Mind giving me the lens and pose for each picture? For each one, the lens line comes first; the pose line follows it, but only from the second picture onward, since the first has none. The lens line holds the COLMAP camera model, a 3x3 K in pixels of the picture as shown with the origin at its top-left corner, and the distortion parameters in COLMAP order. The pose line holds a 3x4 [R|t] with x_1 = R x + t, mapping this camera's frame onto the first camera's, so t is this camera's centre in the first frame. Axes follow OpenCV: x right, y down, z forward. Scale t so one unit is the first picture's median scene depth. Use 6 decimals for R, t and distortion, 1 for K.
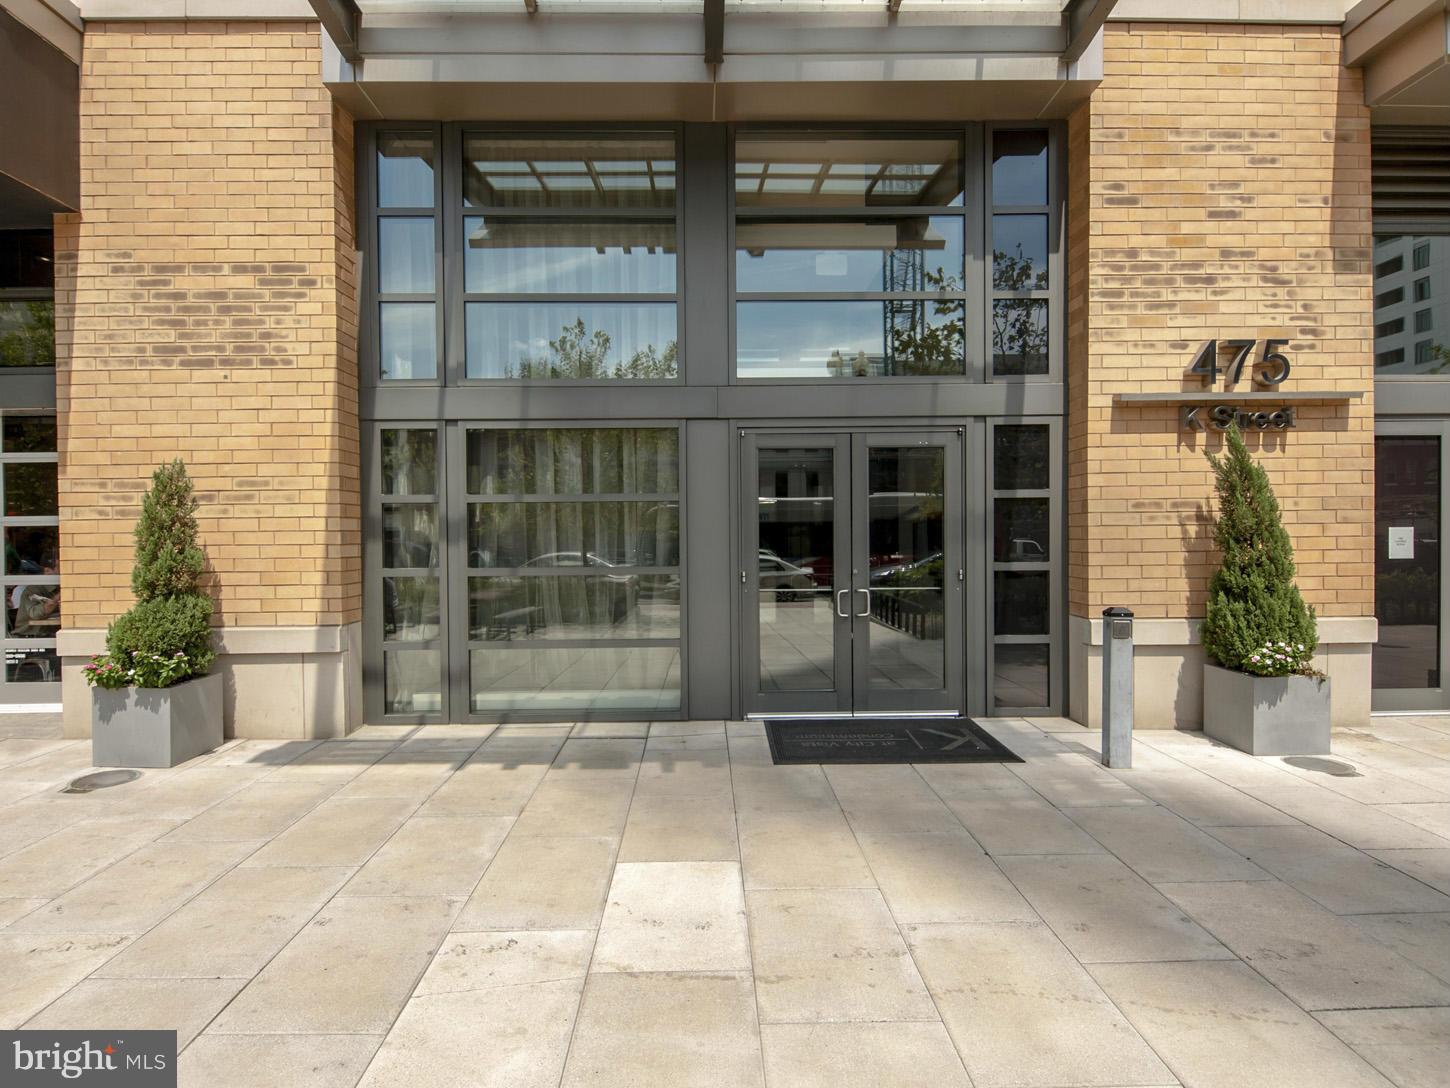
lens RADIAL K [[755.0, 0, 725.0], [0, 755.0, 544.0], [0, 0, 1]] dist [0.022091, -0.020833]
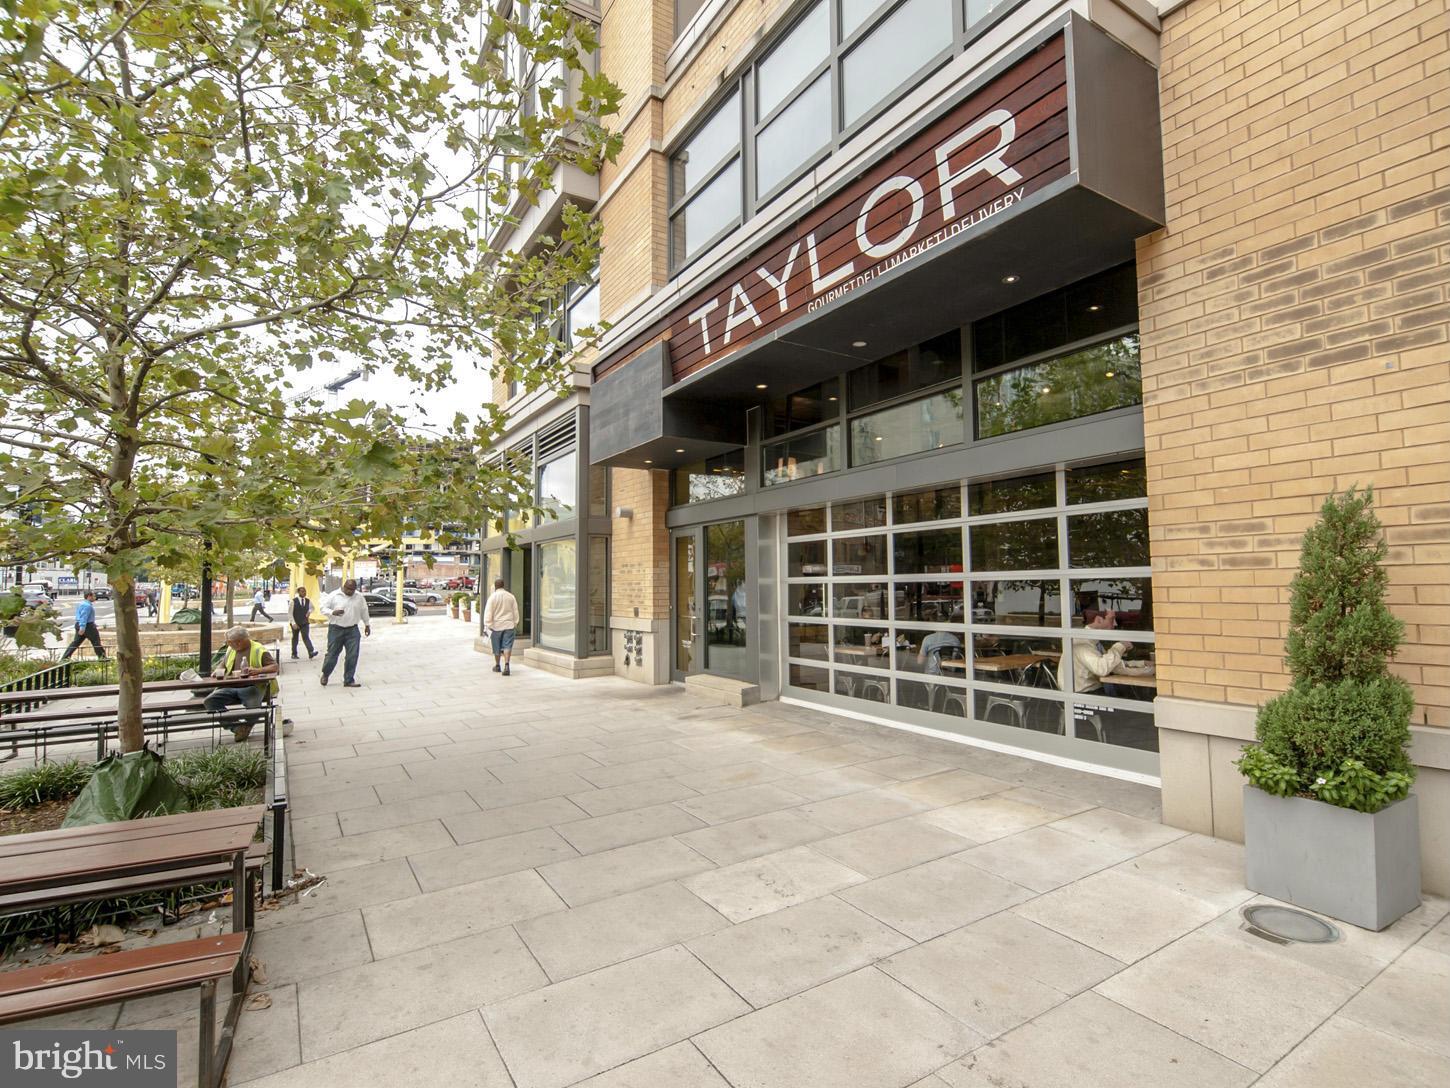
lens RADIAL K [[755.0, 0, 725.0], [0, 755.0, 544.0], [0, 0, 1]] dist [0.022091, -0.020833]
pose [[0.498472, -0.043065, -0.865836, -0.358844], [-0.013390, 0.998264, -0.057361, -0.006239], [0.866802, 0.040186, 0.497030, 0.122206]]
